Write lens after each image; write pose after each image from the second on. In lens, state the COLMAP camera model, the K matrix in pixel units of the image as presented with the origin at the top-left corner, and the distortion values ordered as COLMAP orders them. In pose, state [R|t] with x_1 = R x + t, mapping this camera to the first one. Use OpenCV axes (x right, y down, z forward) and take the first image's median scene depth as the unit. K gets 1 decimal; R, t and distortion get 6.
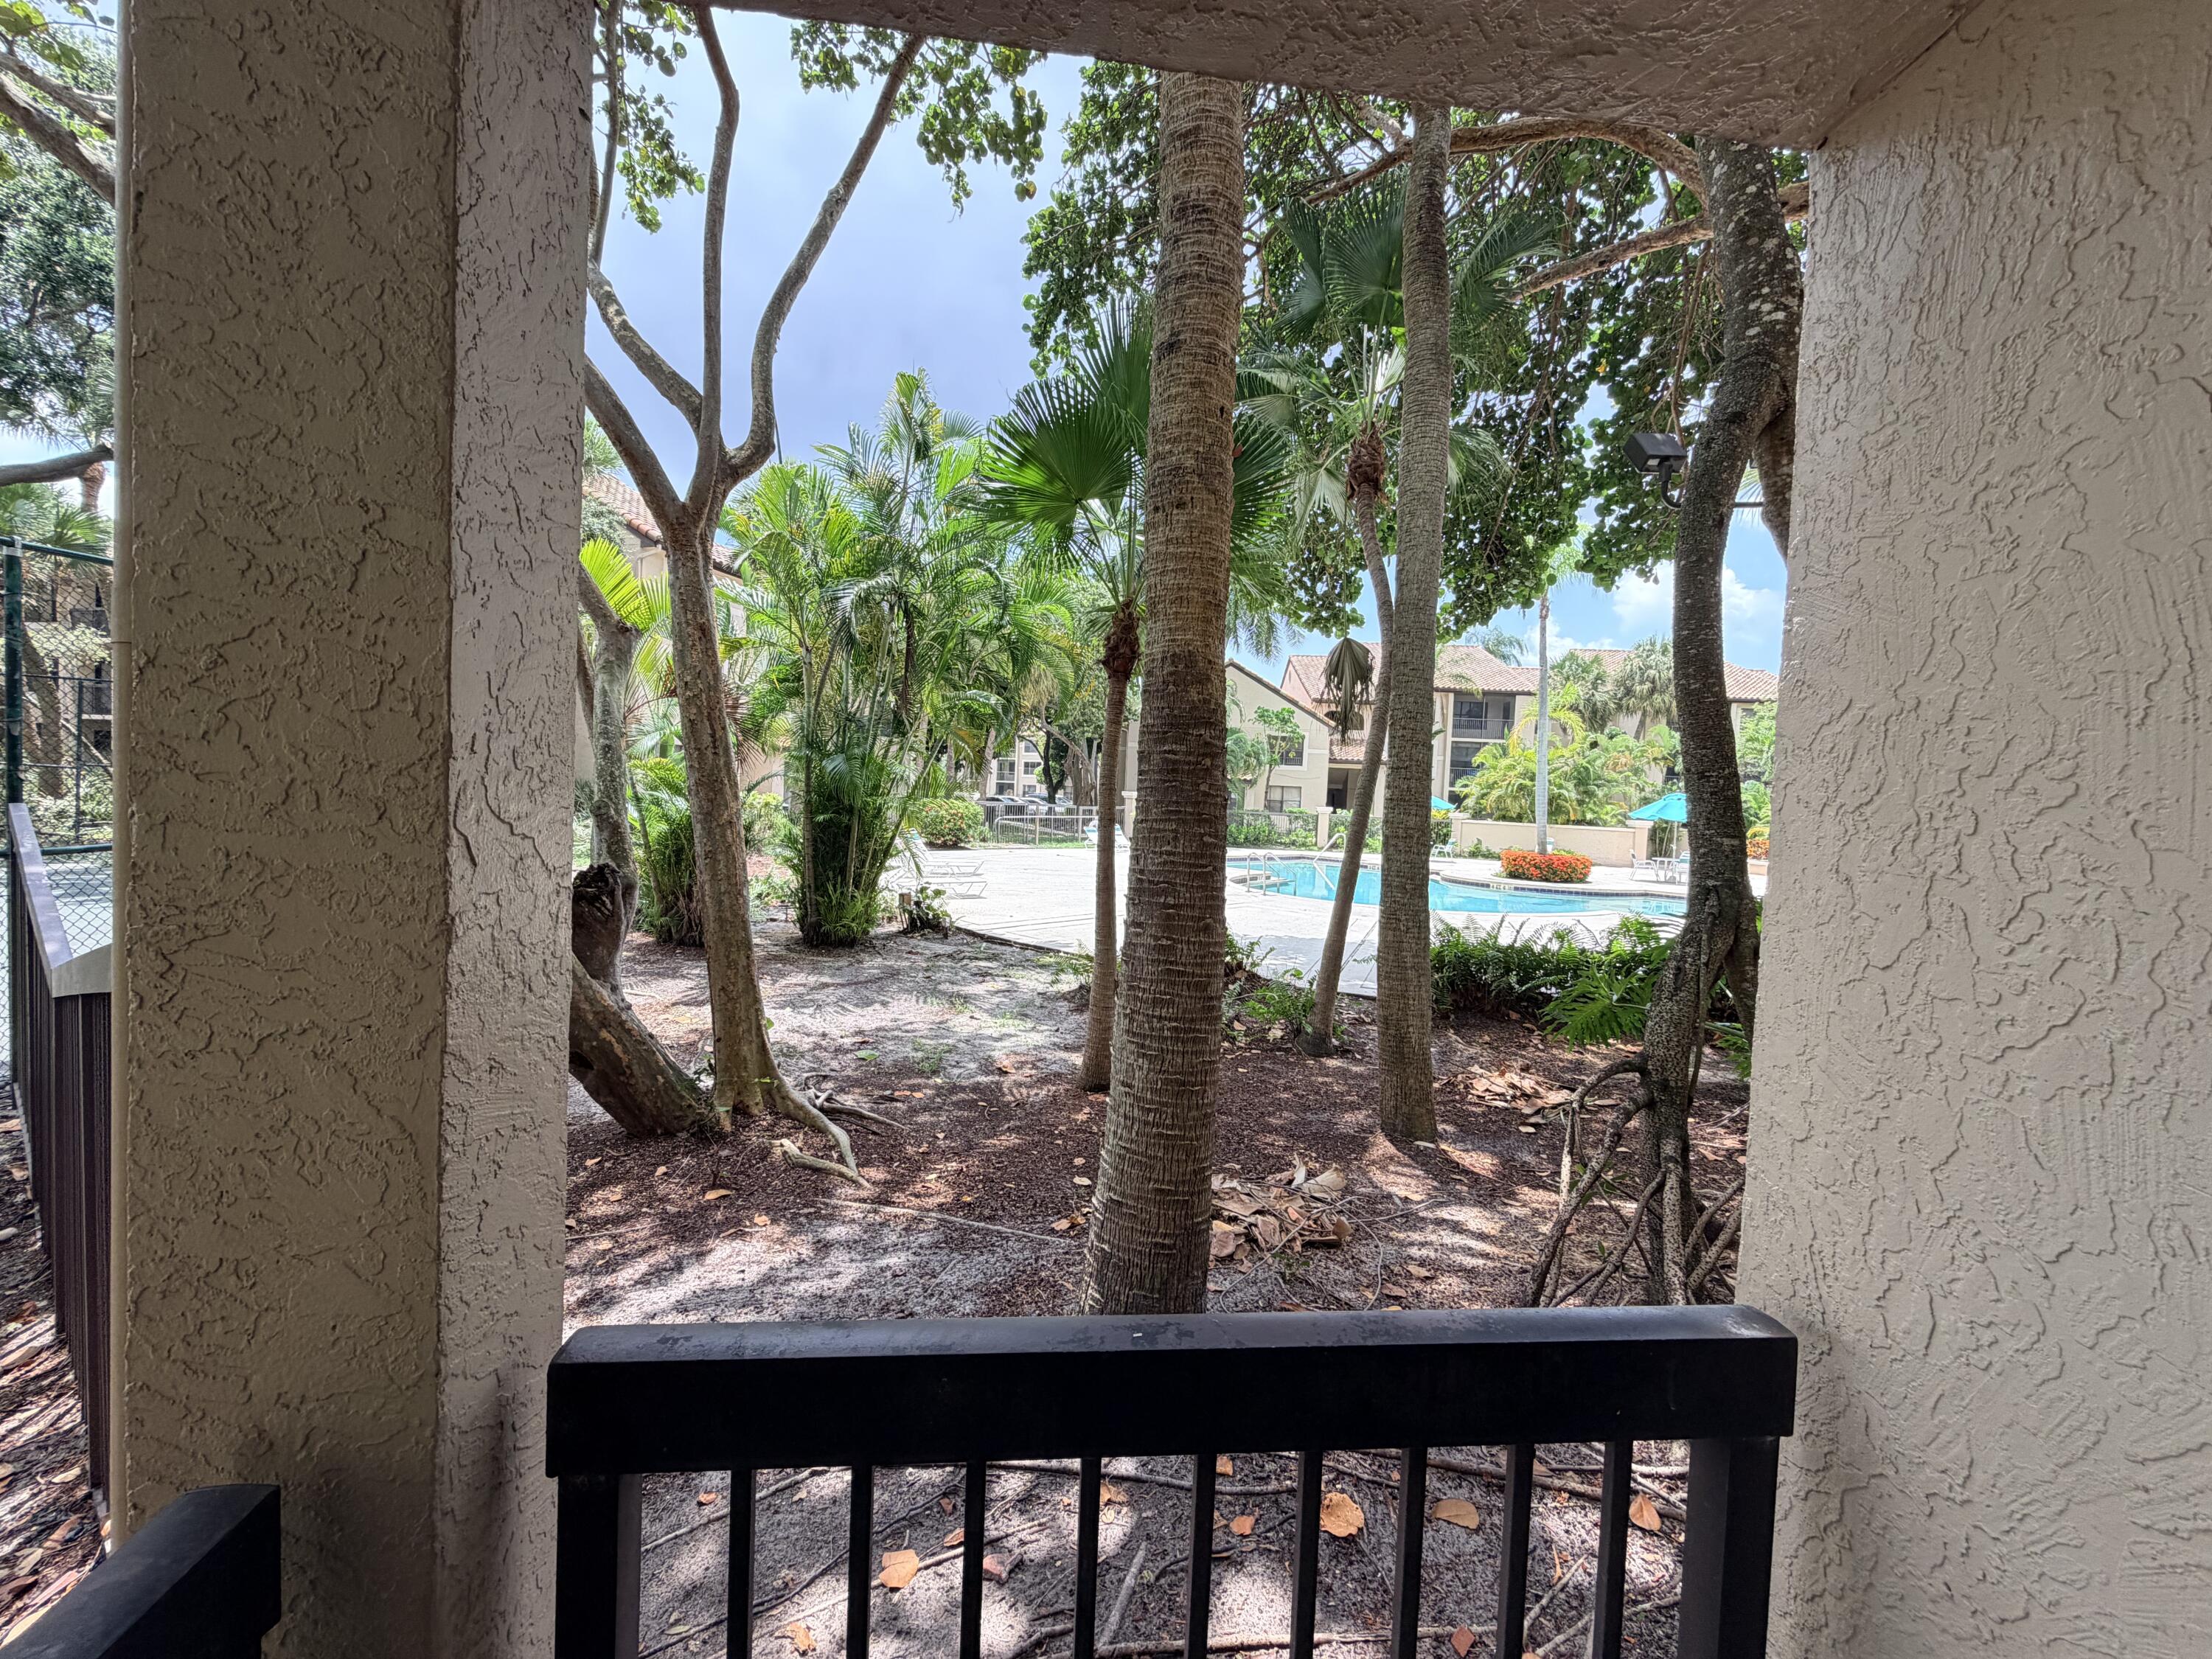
lens RADIAL K [[890.0, 0, 1093.4], [0, 890.0, 822.6], [0, 0, 1]] dist [0.001329, -0.000444]
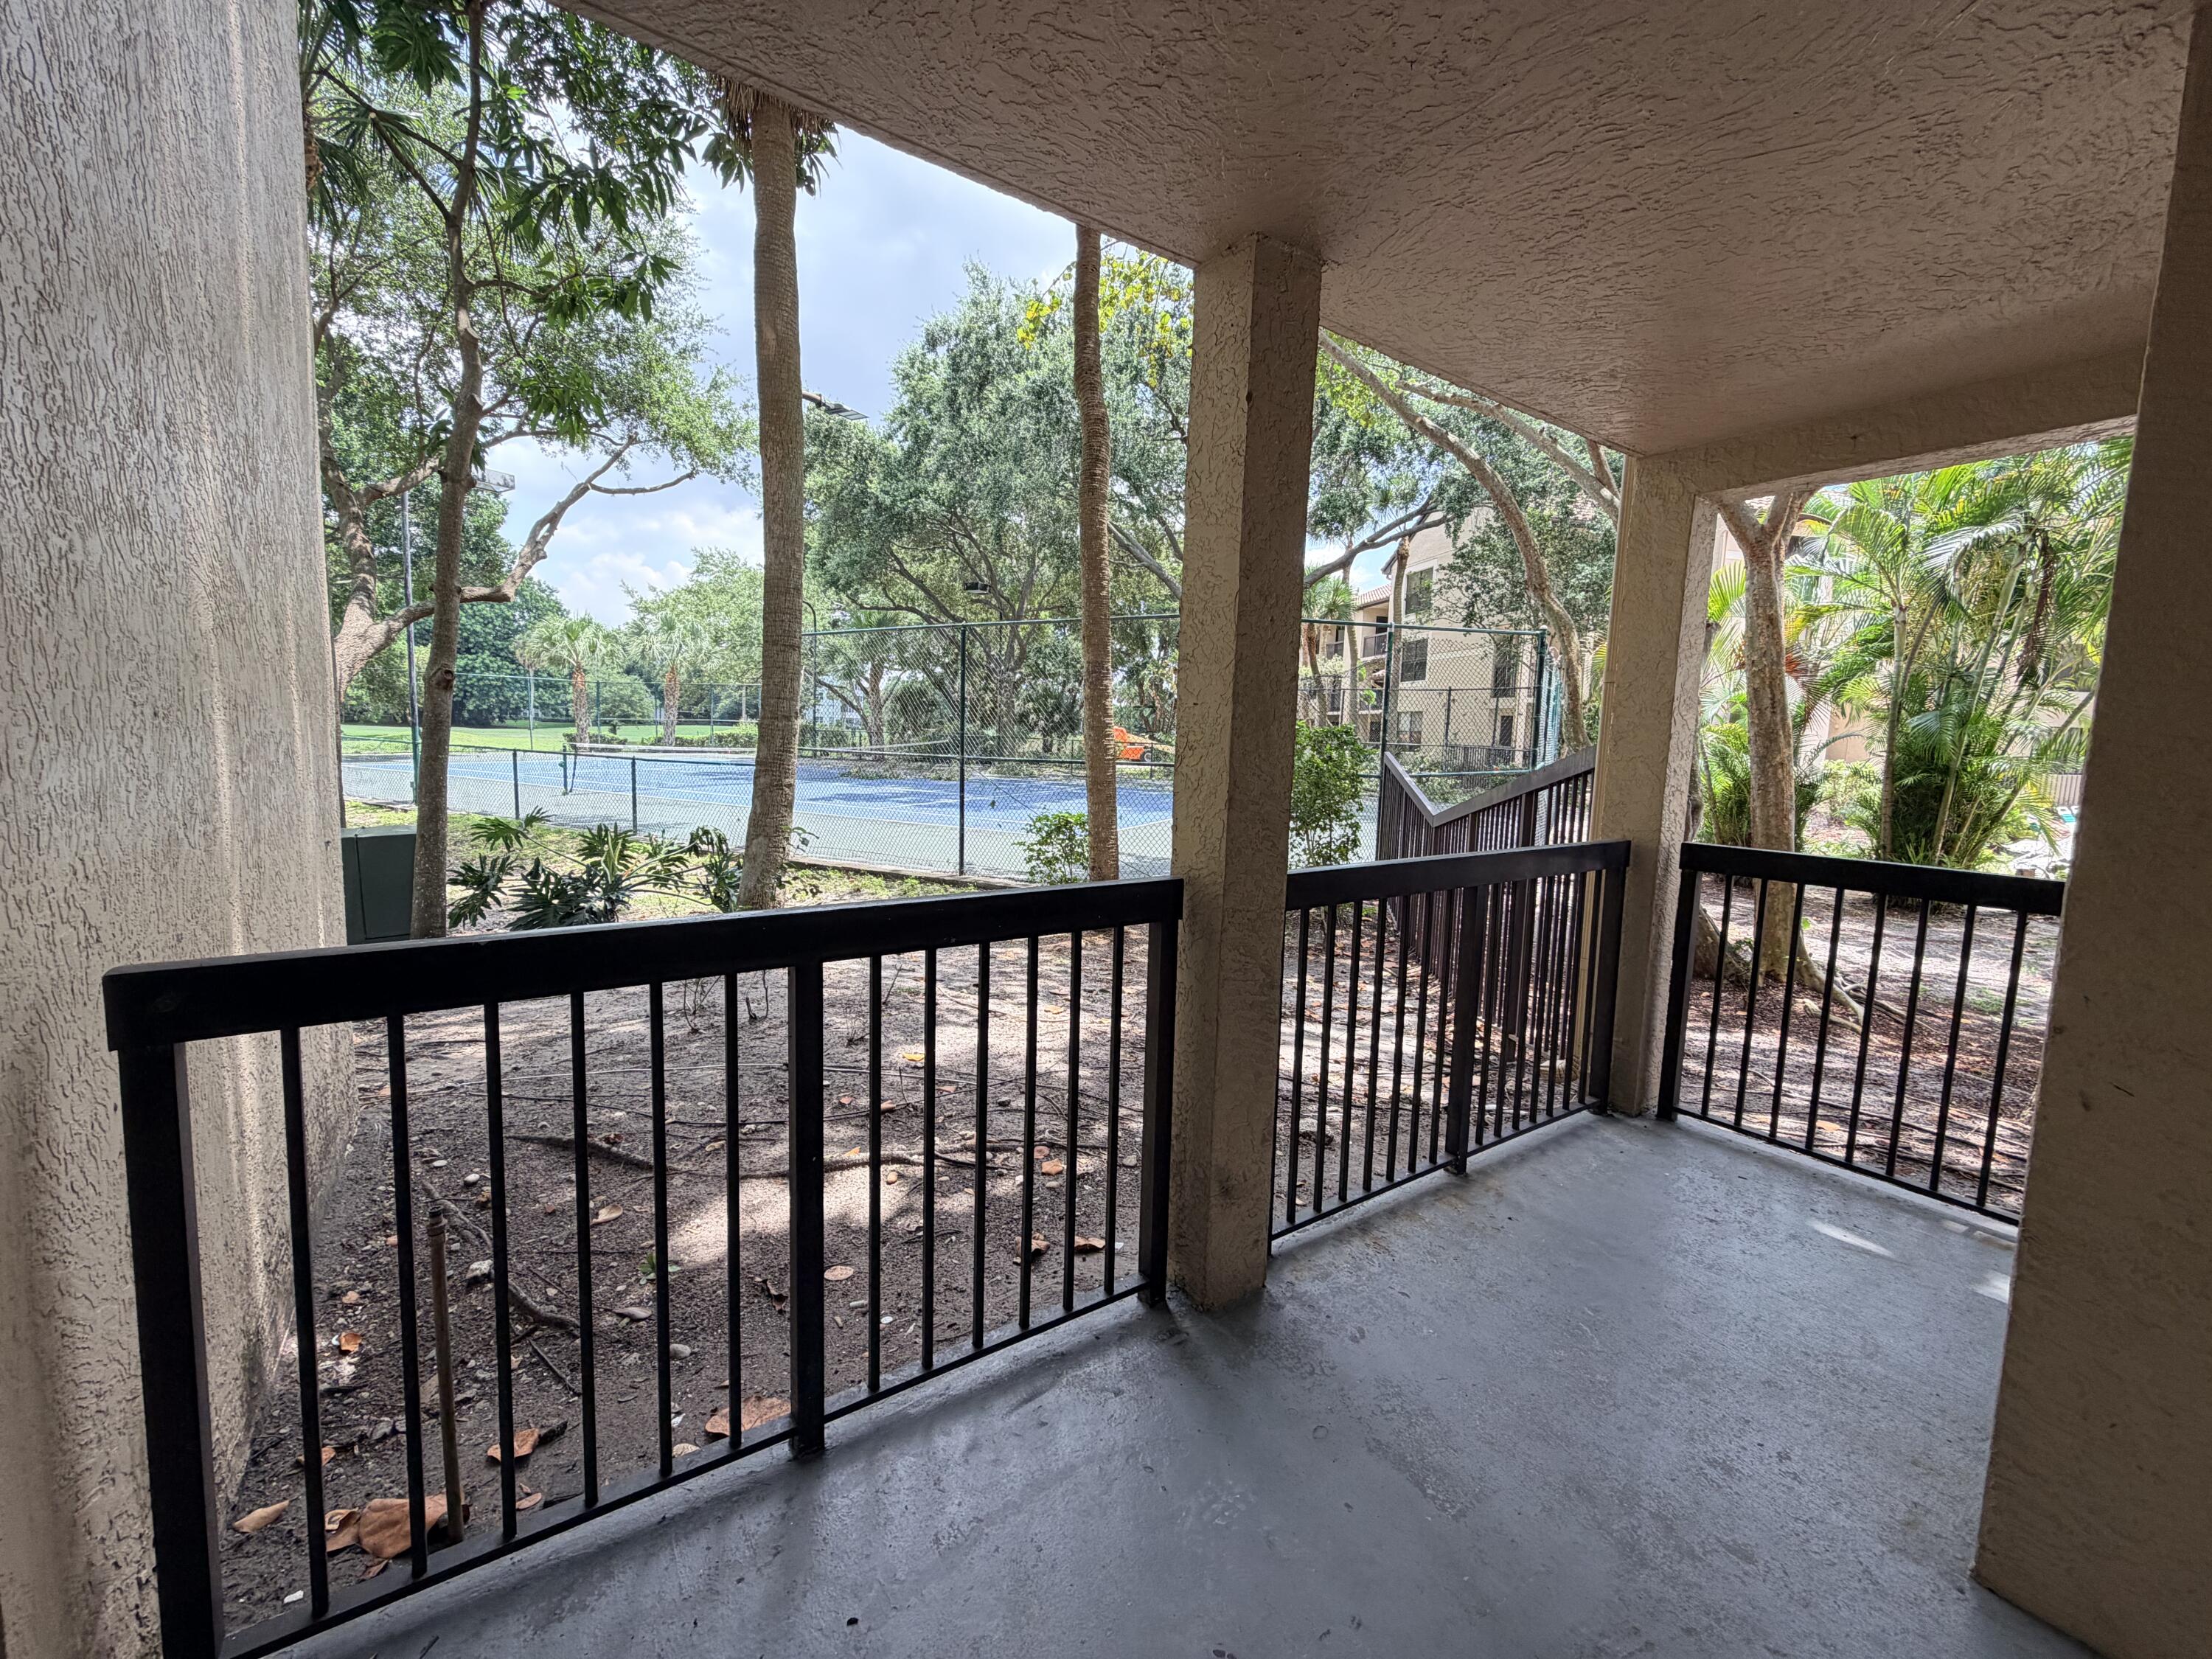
lens RADIAL K [[890.0, 0, 1093.3], [0, 890.0, 828.6], [0, 0, 1]] dist [0.001329, -0.000444]
pose [[0.478403, 0.068353, -0.875476, 0.125084], [-0.039302, 0.997634, 0.056414, 0.028527], [0.877261, 0.007419, 0.479957, -0.248330]]
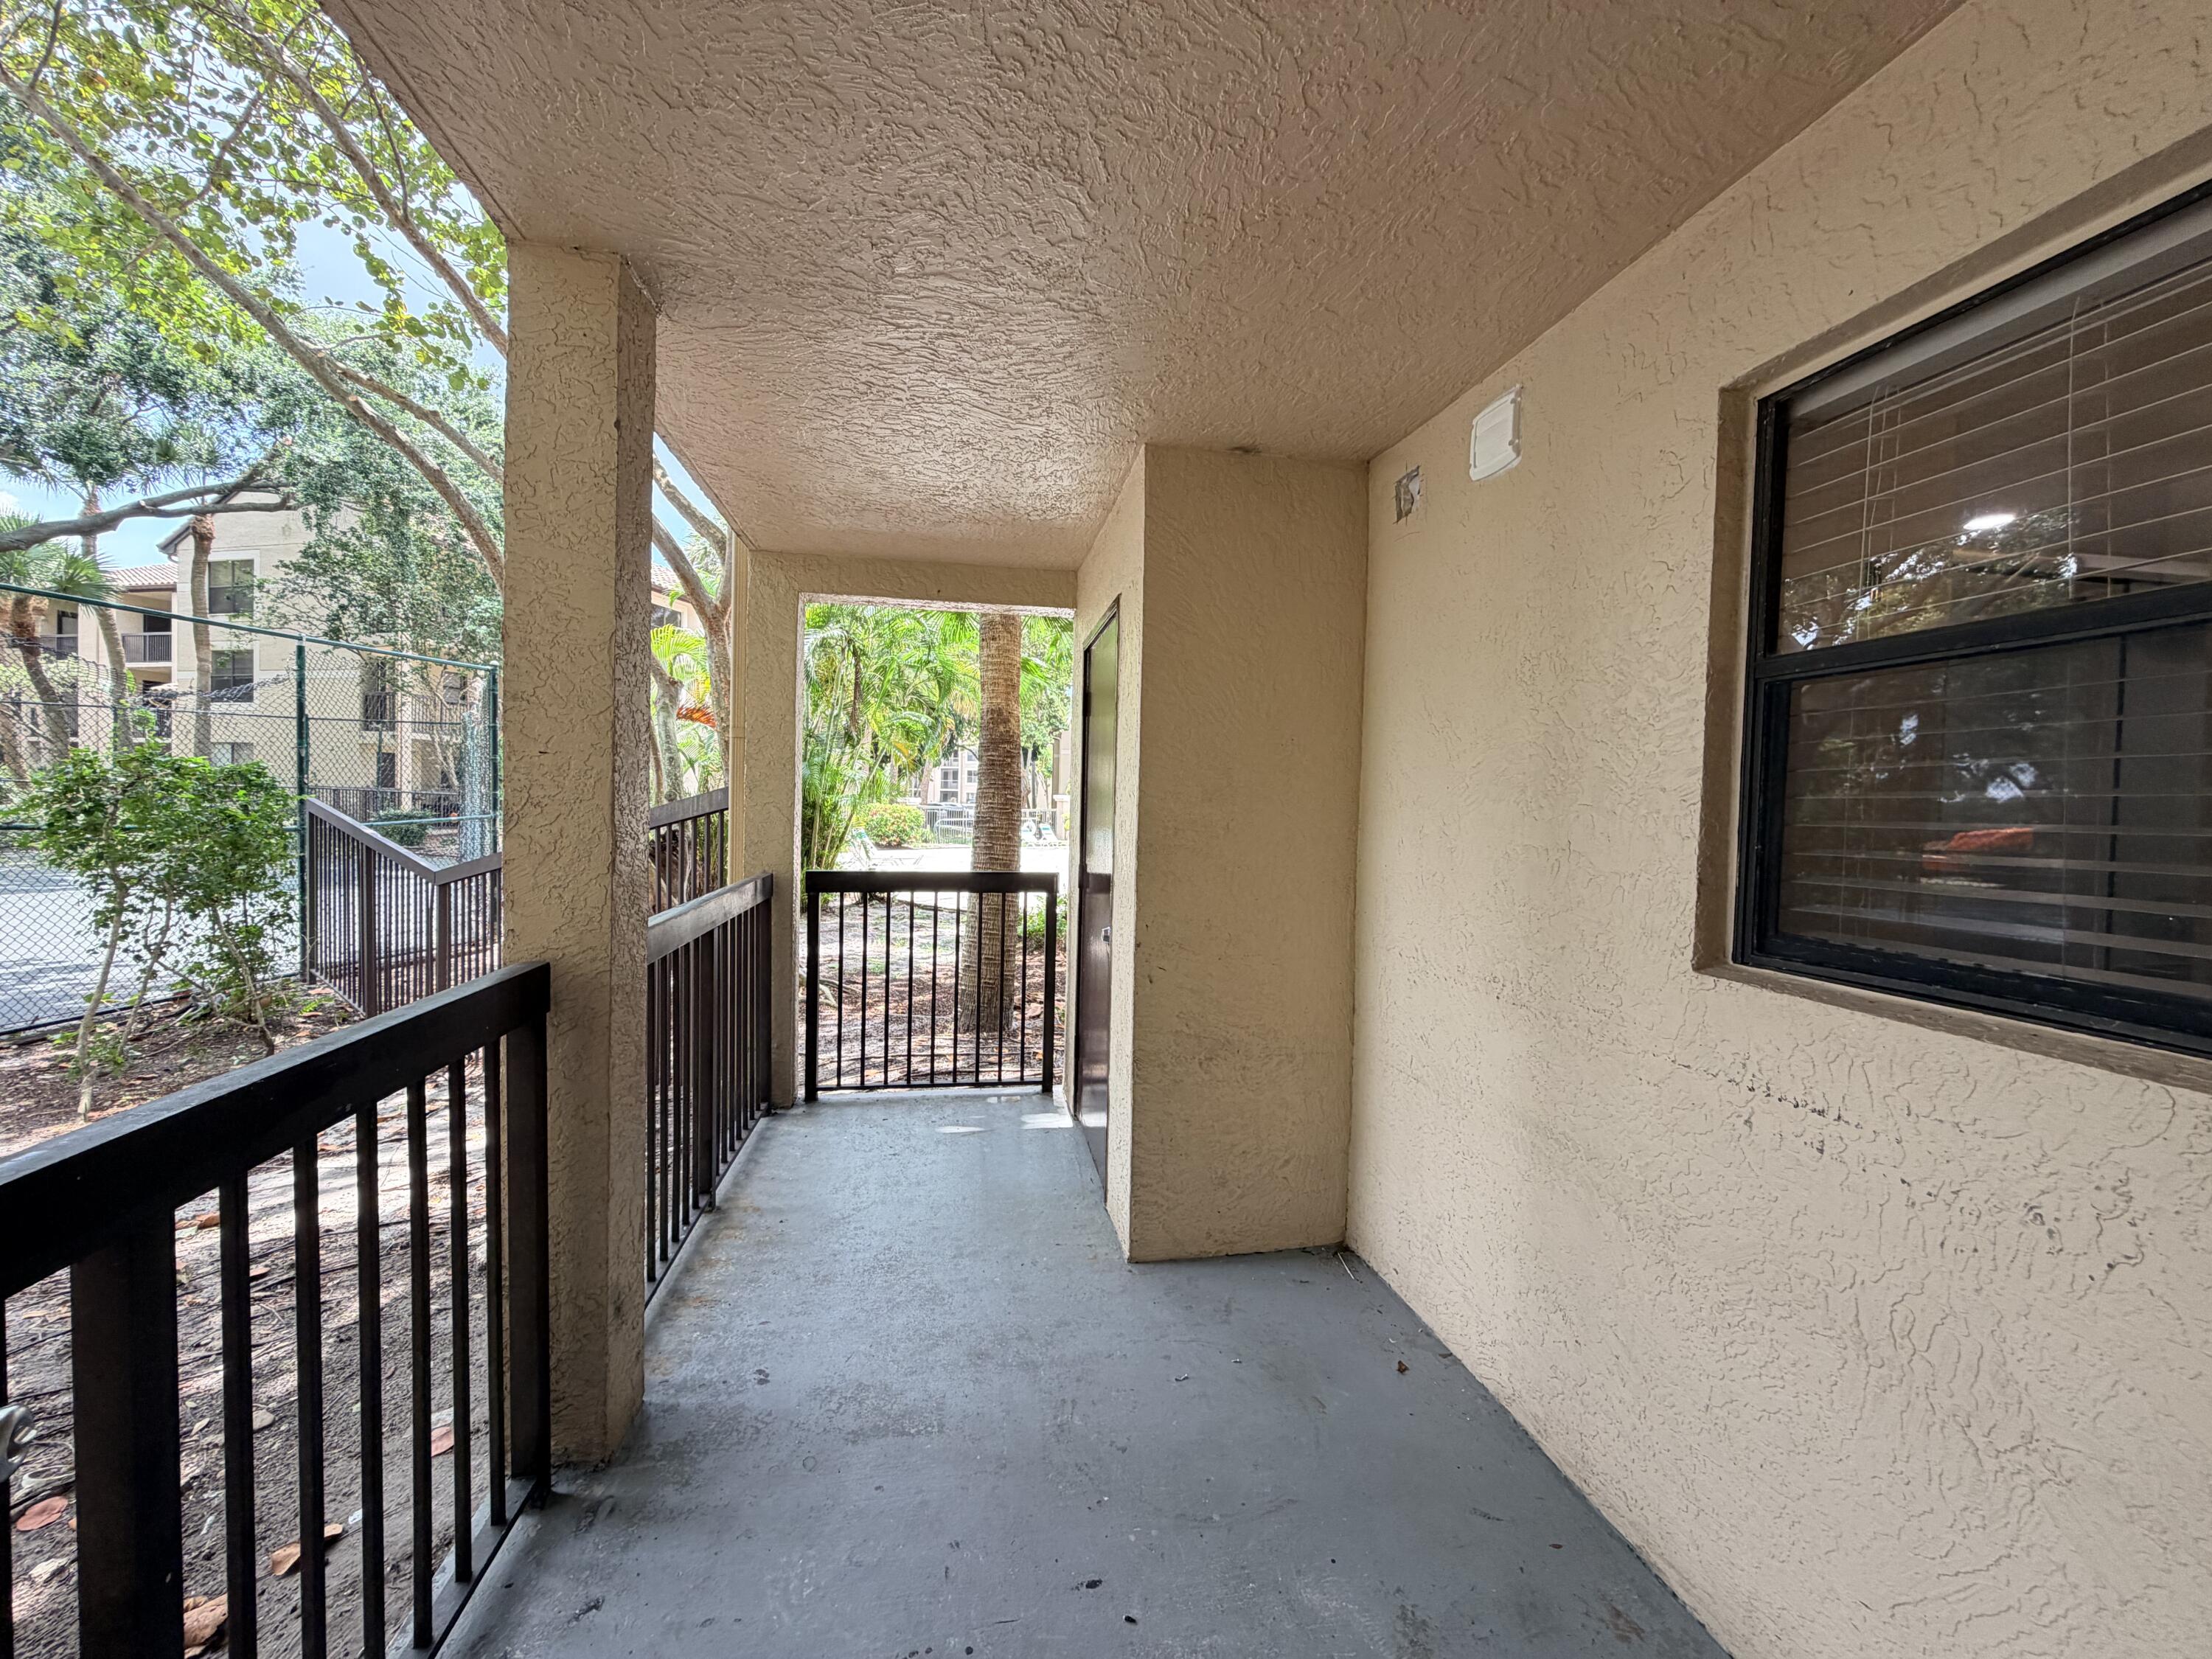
lens RADIAL K [[890.0, 0, 1115.4], [0, 890.0, 822.0], [0, 0, 1]] dist [0.001329, -0.000444]
pose [[0.996424, -0.019163, 0.082292, 0.054959], [0.019904, 0.999768, -0.008188, 0.027950], [-0.082116, 0.009797, 0.996575, -0.306804]]
